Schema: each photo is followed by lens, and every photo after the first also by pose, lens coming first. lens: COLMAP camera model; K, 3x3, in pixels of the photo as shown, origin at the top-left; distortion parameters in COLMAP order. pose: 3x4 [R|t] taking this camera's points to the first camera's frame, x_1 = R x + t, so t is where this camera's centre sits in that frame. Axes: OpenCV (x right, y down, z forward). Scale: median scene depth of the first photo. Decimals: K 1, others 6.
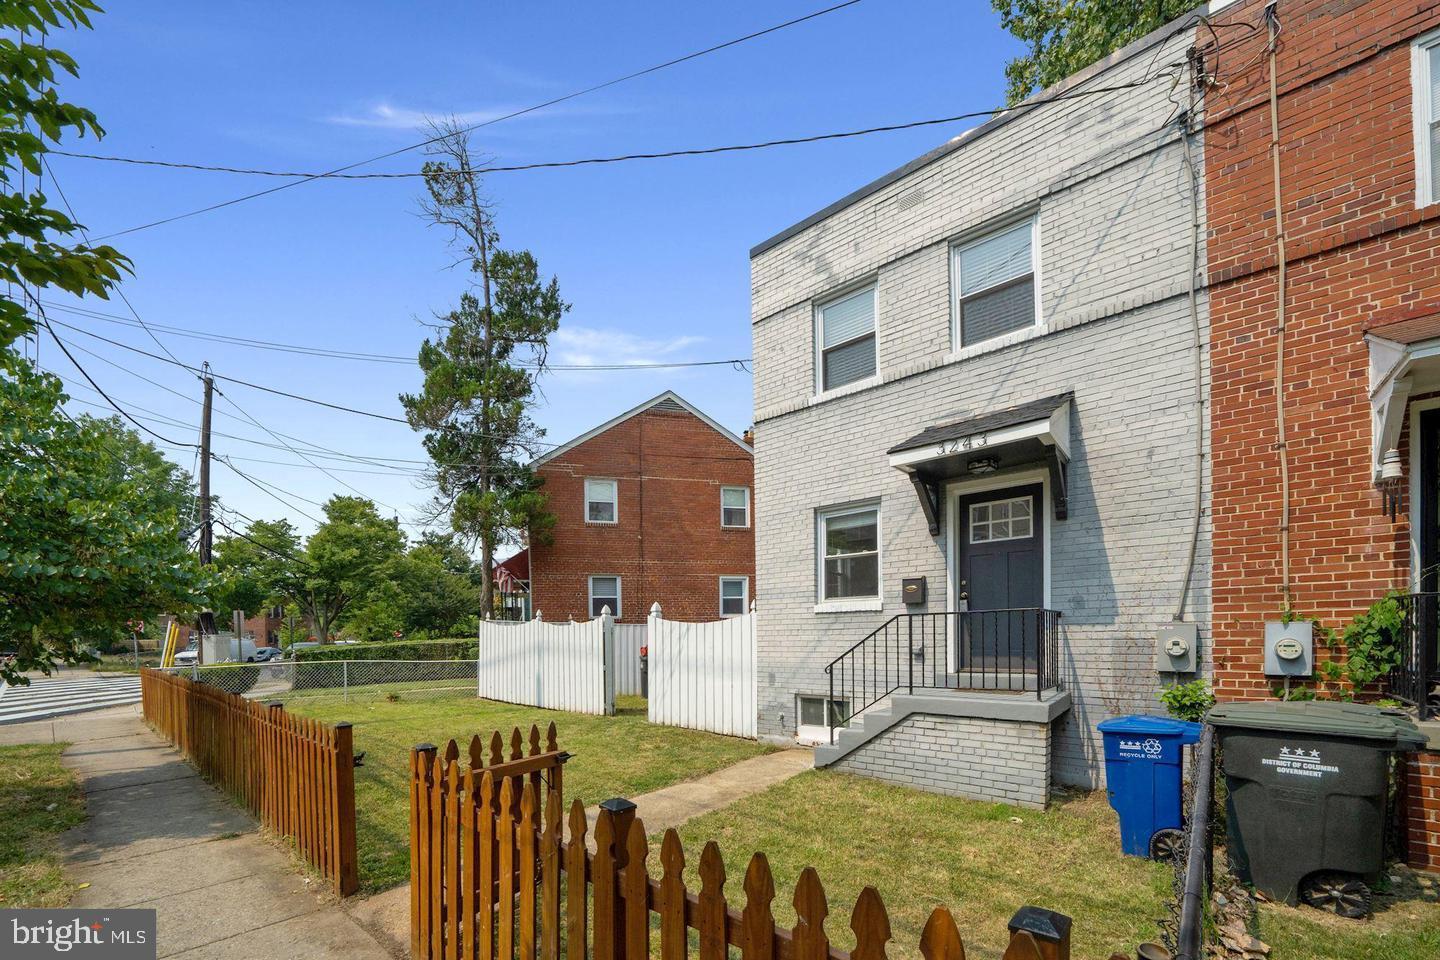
lens RADIAL K [[535.8, 0, 720.0], [0, 535.8, 480.0], [0, 0, 1]] dist [-0.002437, -0.000305]
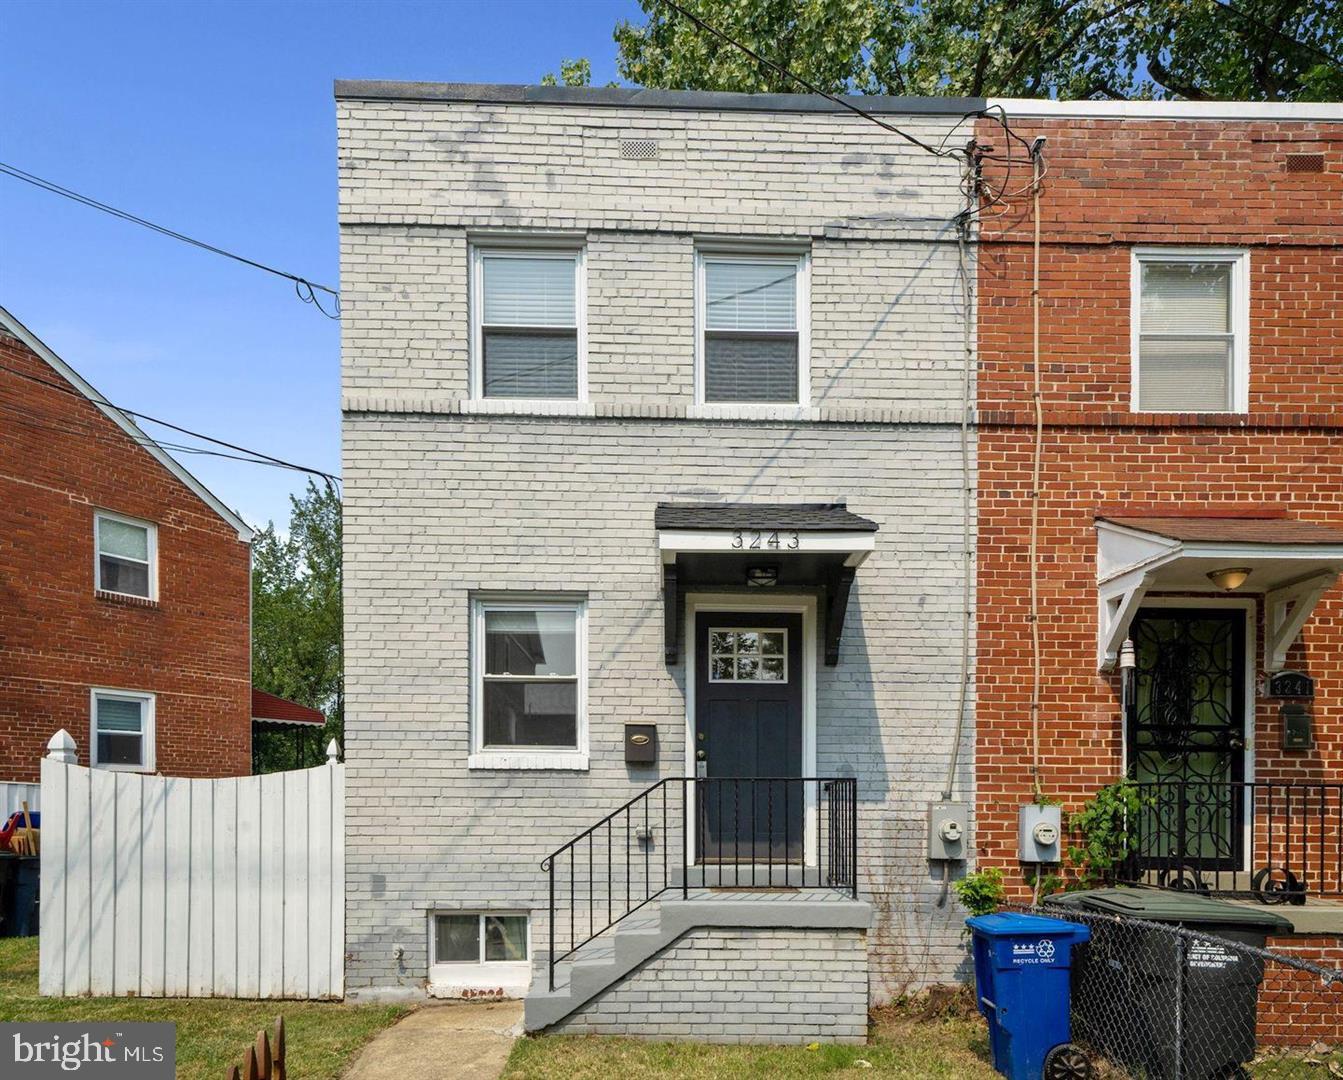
lens RADIAL K [[835.2, 0, 671.6], [0, 835.2, 625.1], [0, 0, 1]] dist [0.032049, -0.000087]
pose [[0.763162, 0.157817, 0.626640, -0.306005], [-0.197484, 0.980285, -0.006373, 0.073149], [-0.615292, -0.118888, 0.779283, 0.224474]]
